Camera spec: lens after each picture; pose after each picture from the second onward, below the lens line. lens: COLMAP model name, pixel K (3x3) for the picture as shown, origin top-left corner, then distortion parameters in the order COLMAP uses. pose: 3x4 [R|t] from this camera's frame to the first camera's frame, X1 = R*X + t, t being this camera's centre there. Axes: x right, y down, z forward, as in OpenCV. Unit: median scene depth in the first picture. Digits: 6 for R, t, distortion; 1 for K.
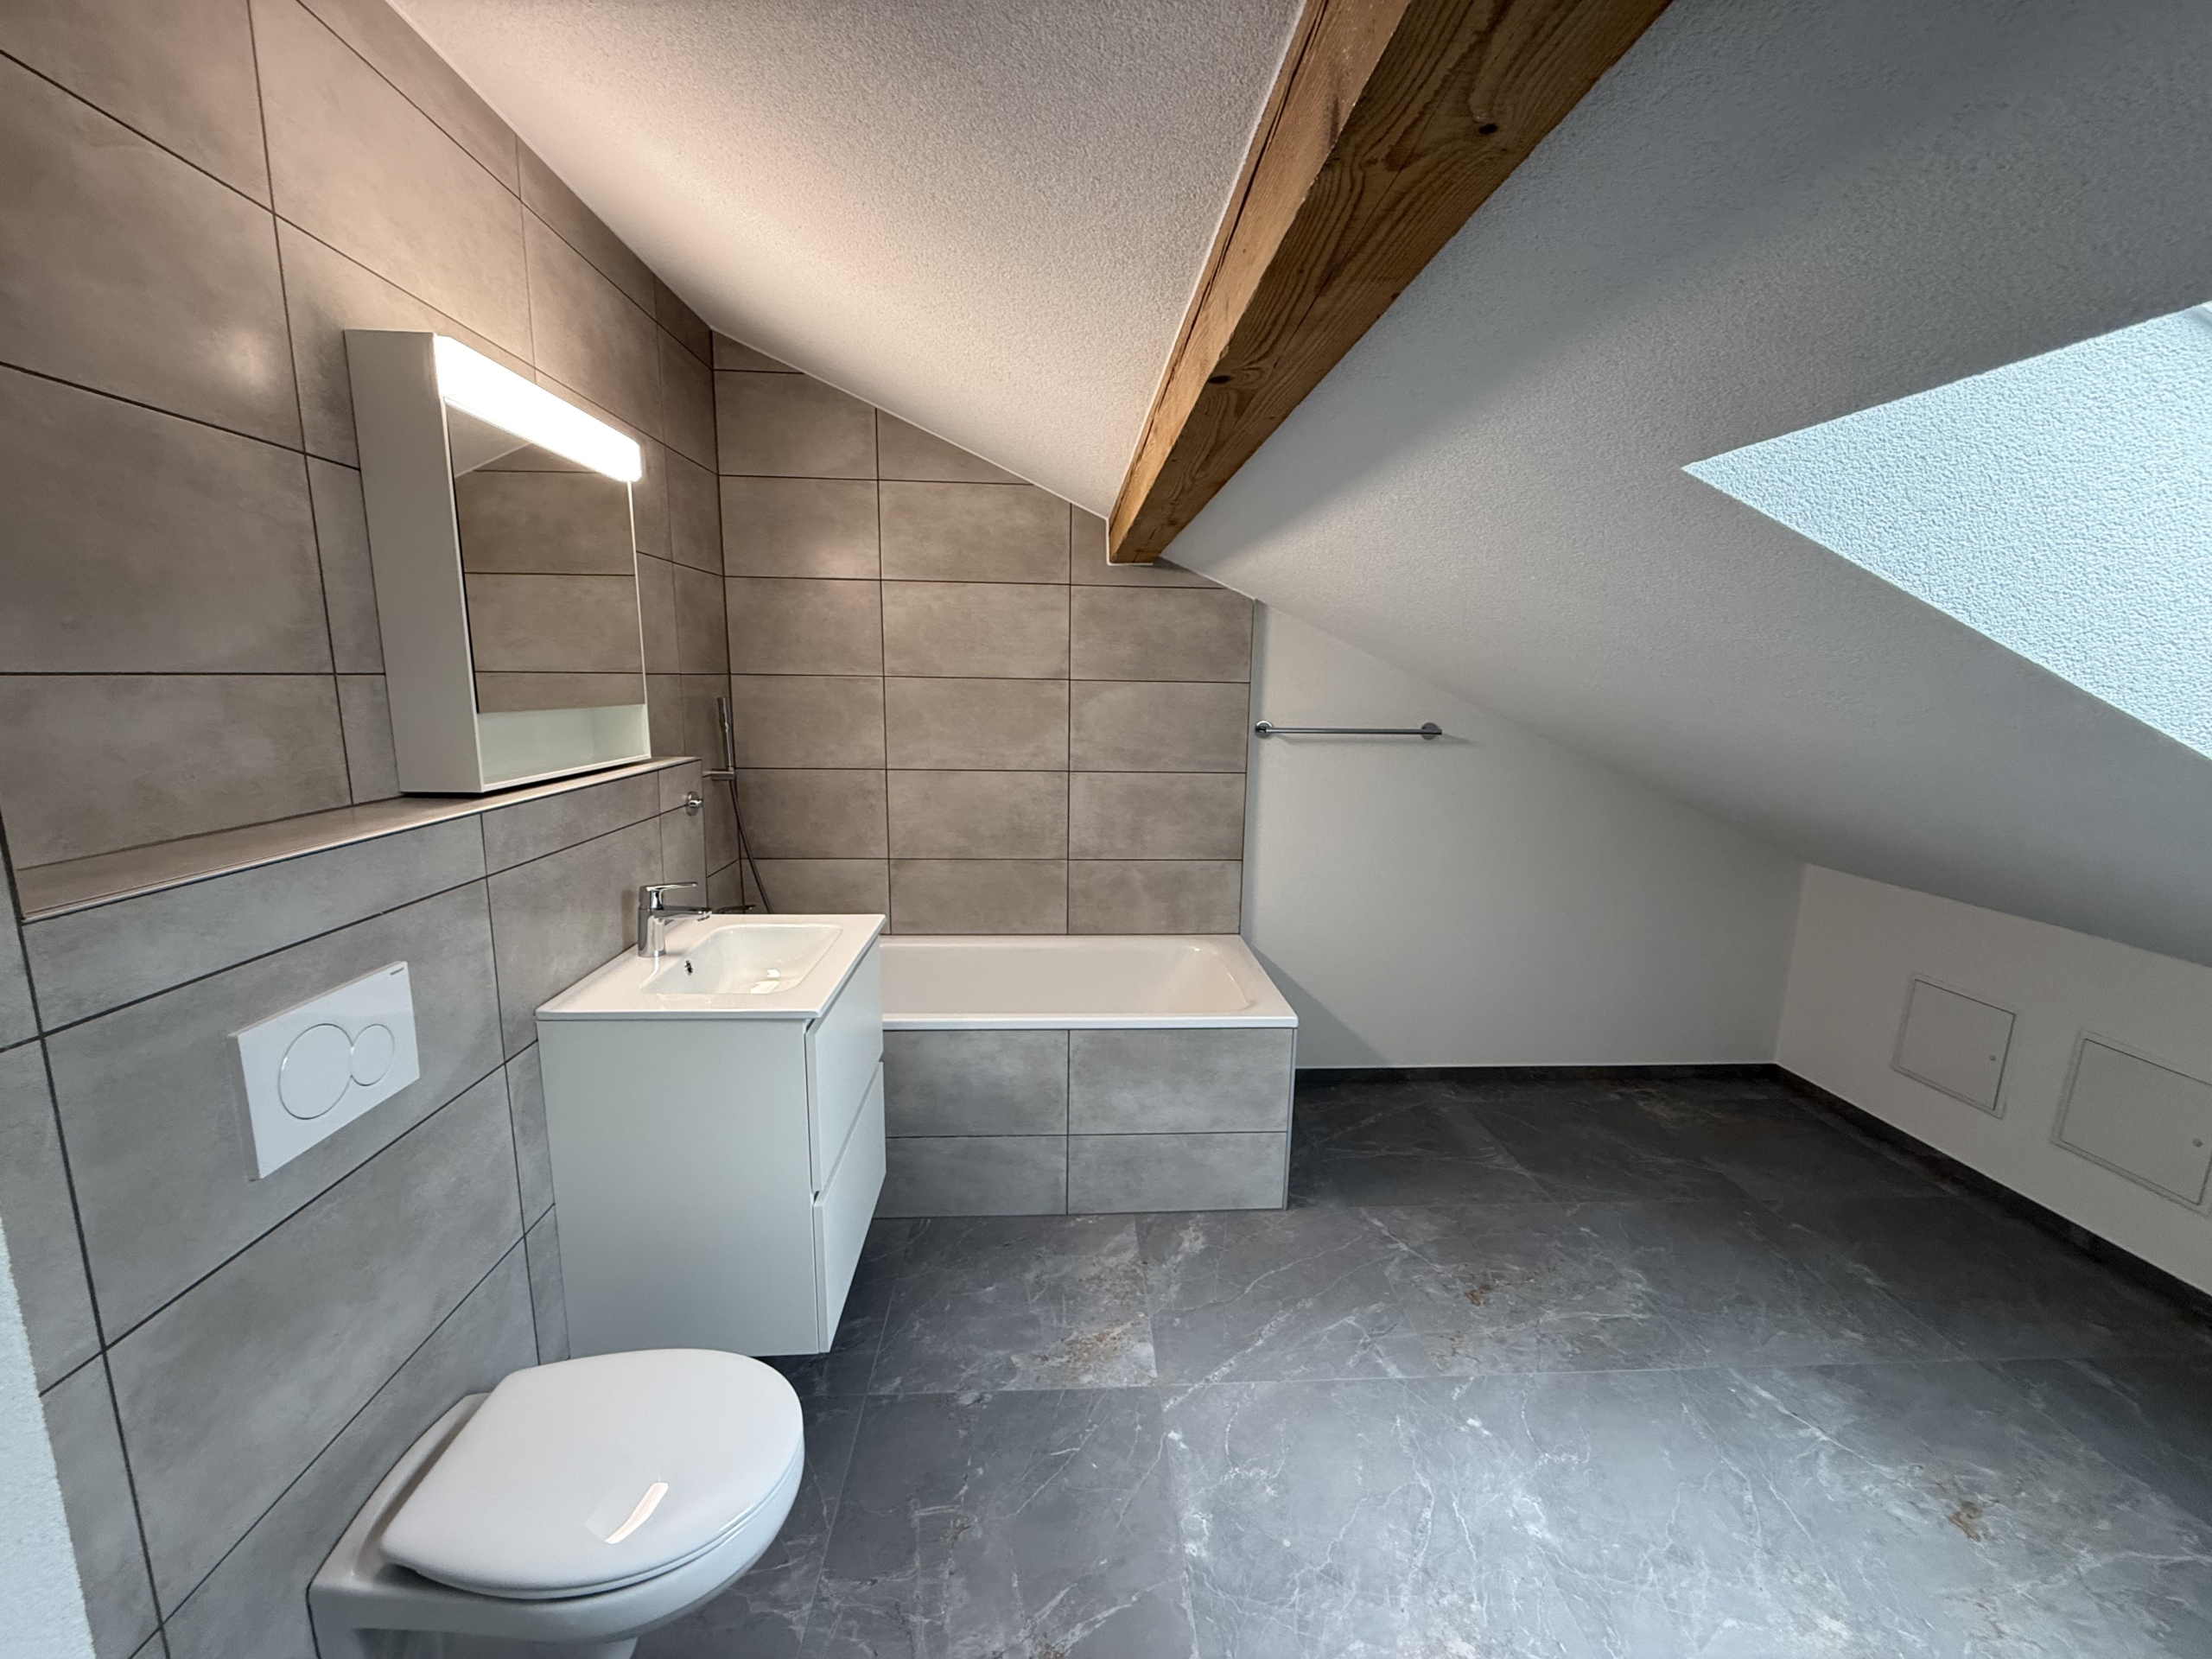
lens RADIAL K [[881.9, 0, 1105.1], [0, 881.9, 825.1], [0, 0, 1]] dist [-0.000614, -0.000391]
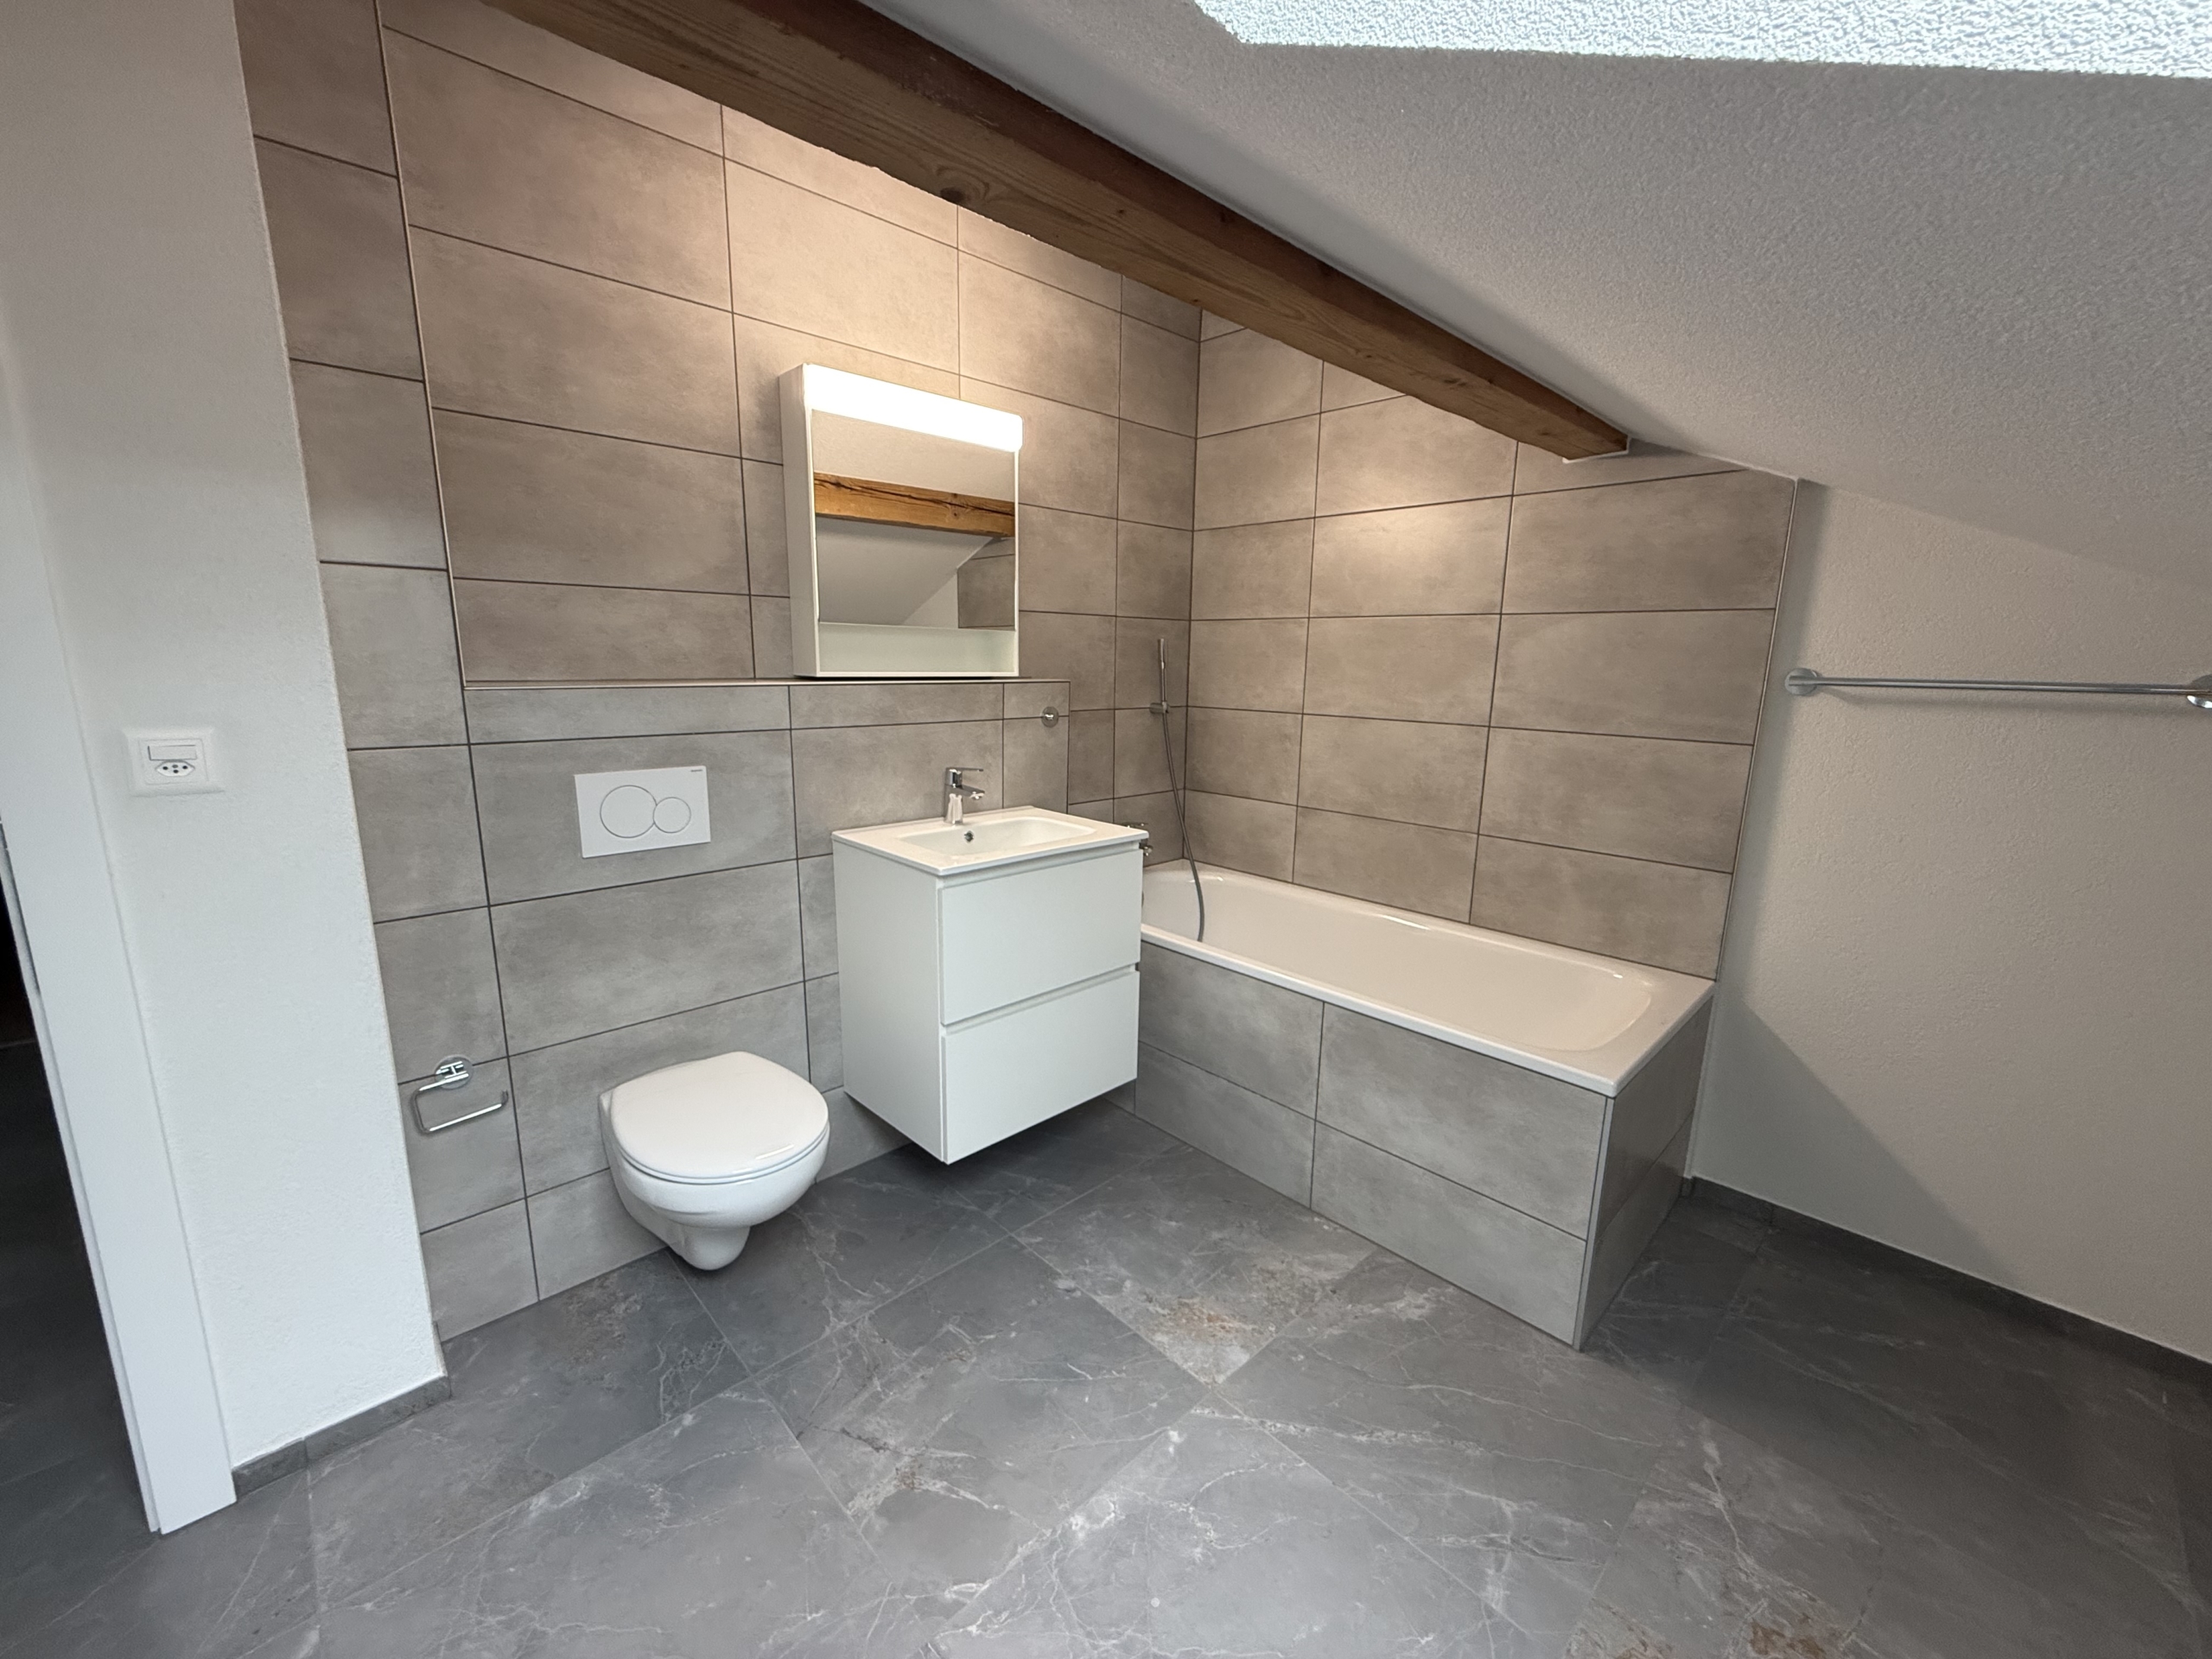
lens RADIAL K [[881.9, 0, 1102.3], [0, 881.9, 826.6], [0, 0, 1]] dist [-0.000614, -0.000391]
pose [[0.647008, 0.140436, -0.749438, 0.444616], [-0.133274, 0.988590, 0.070192, 0.026437], [0.750745, 0.054466, 0.658343, 0.241702]]
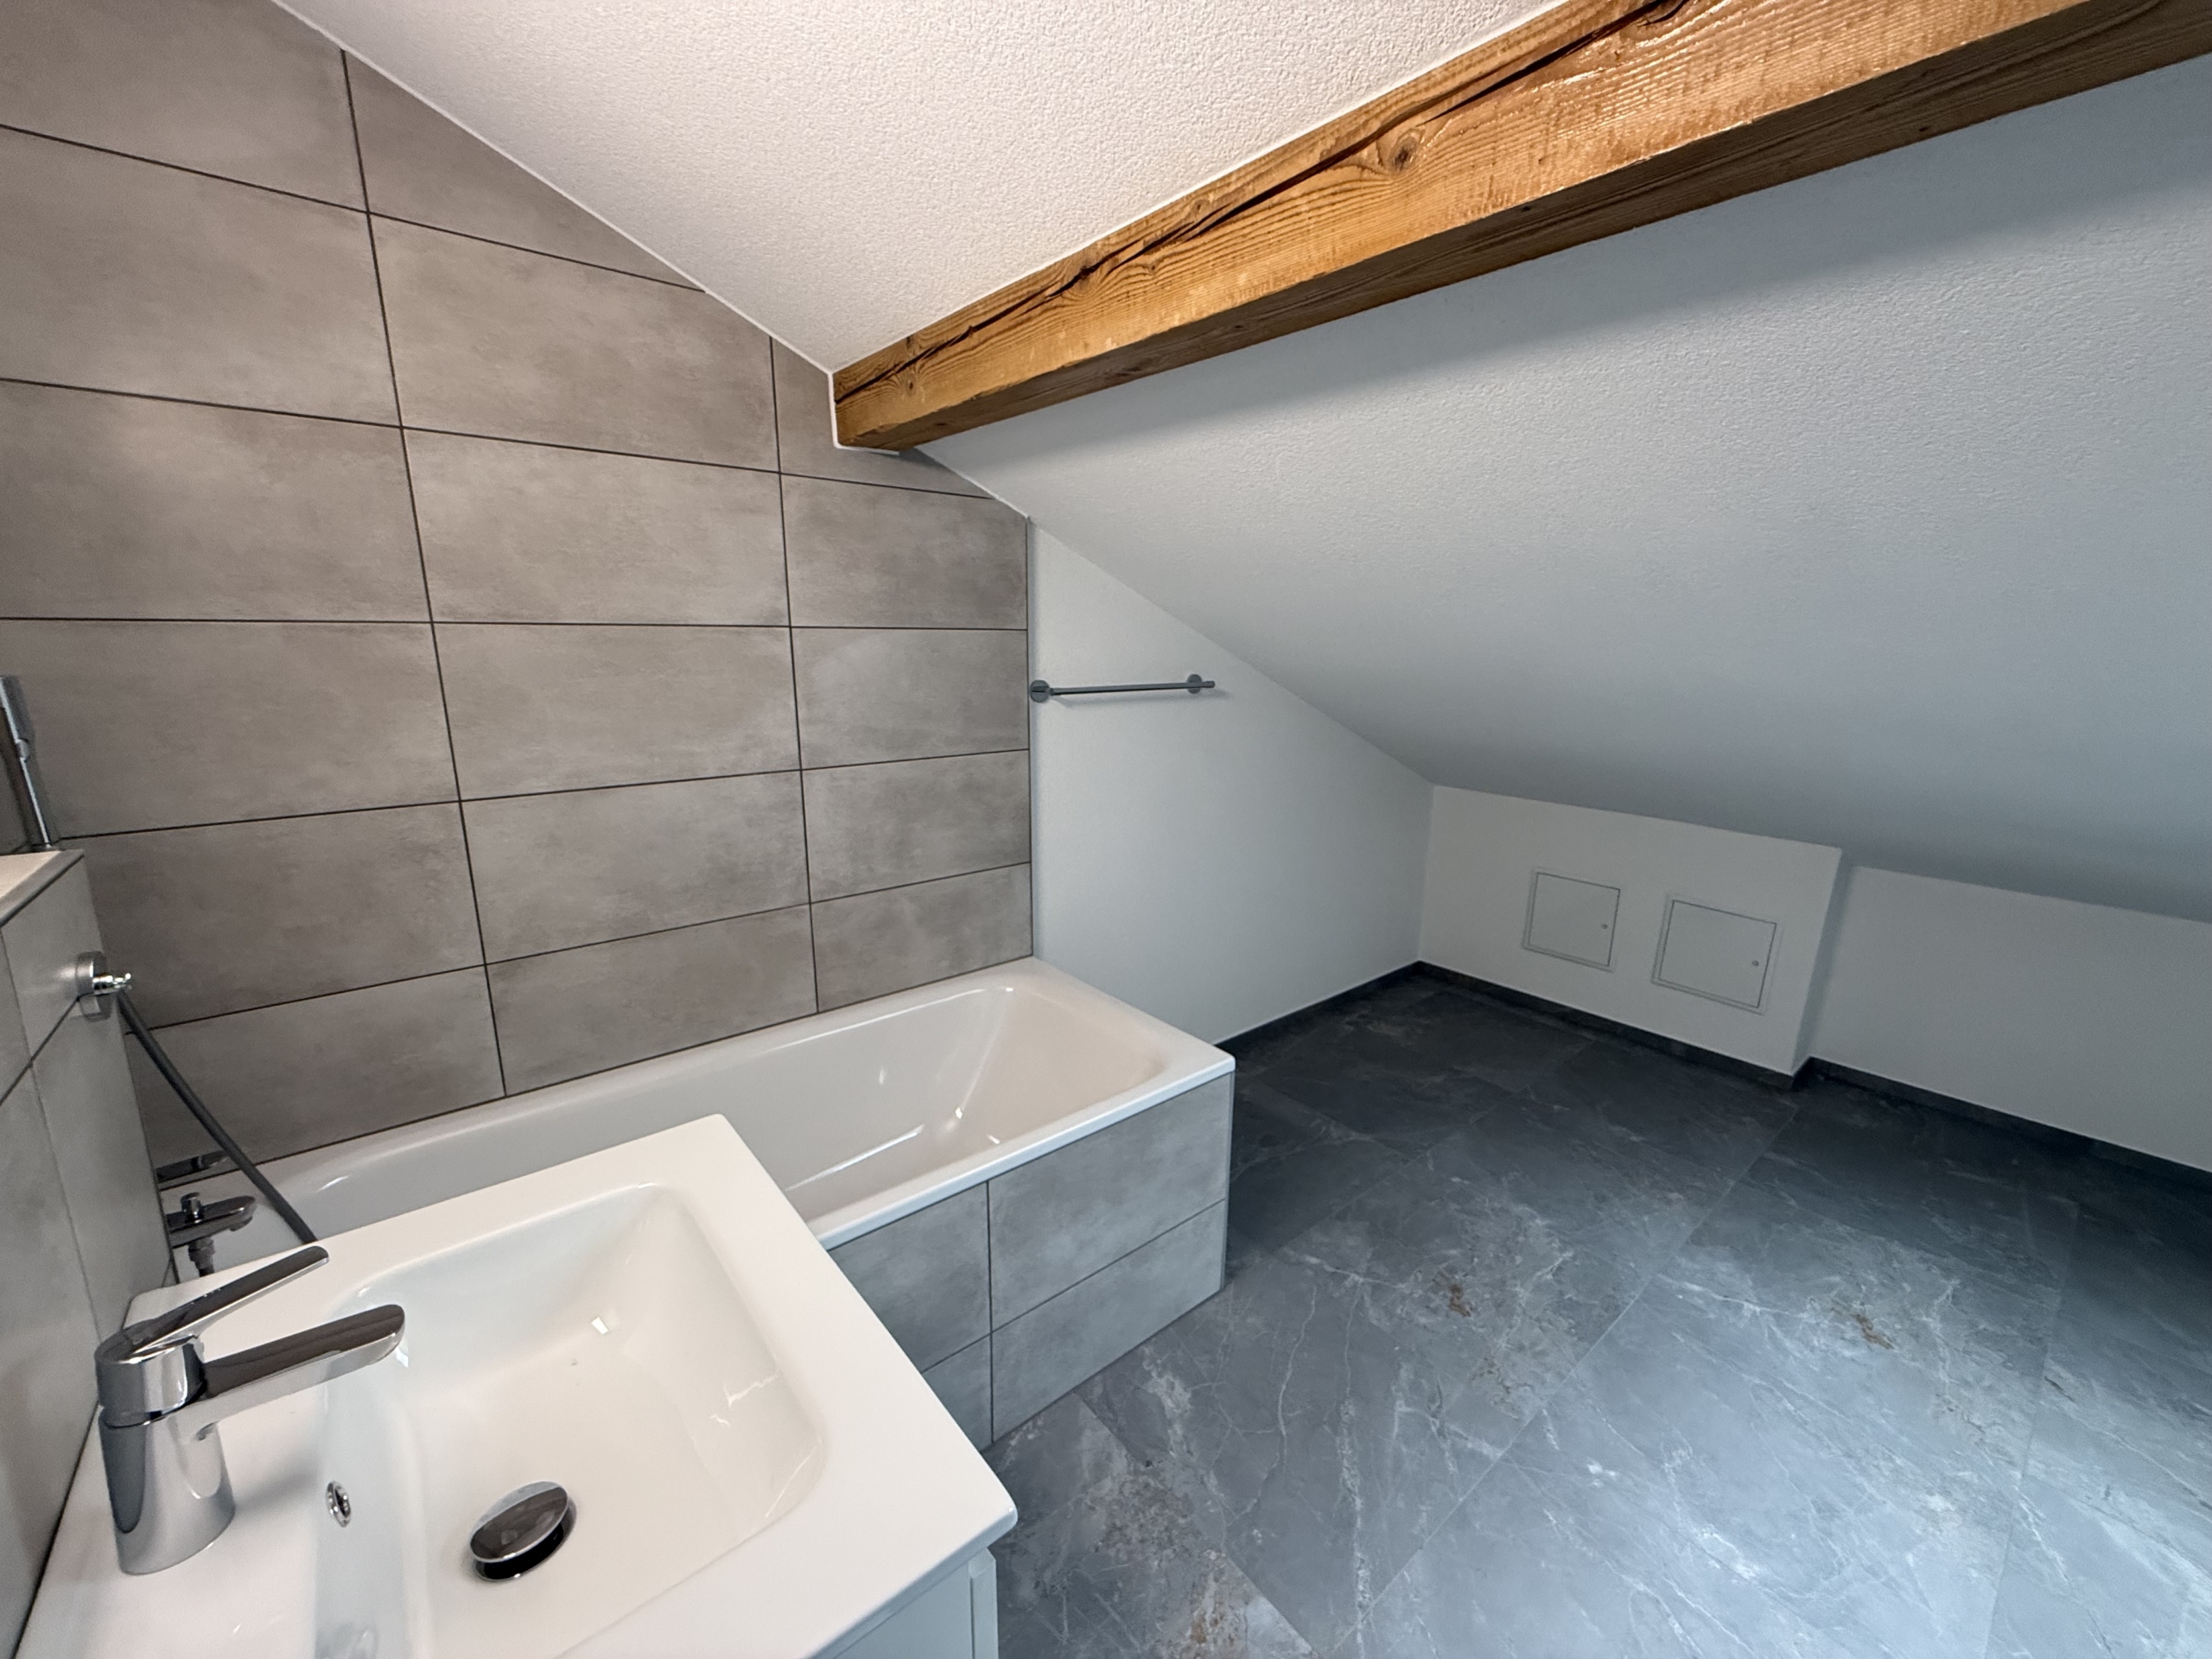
lens RADIAL K [[881.9, 0, 1105.2], [0, 881.9, 826.9], [0, 0, 1]] dist [-0.000614, -0.000391]
pose [[0.806790, -0.136260, 0.574912, -0.299271], [0.103663, 0.990595, 0.089308, -0.068114], [-0.581673, -0.012456, 0.813327, 0.429647]]
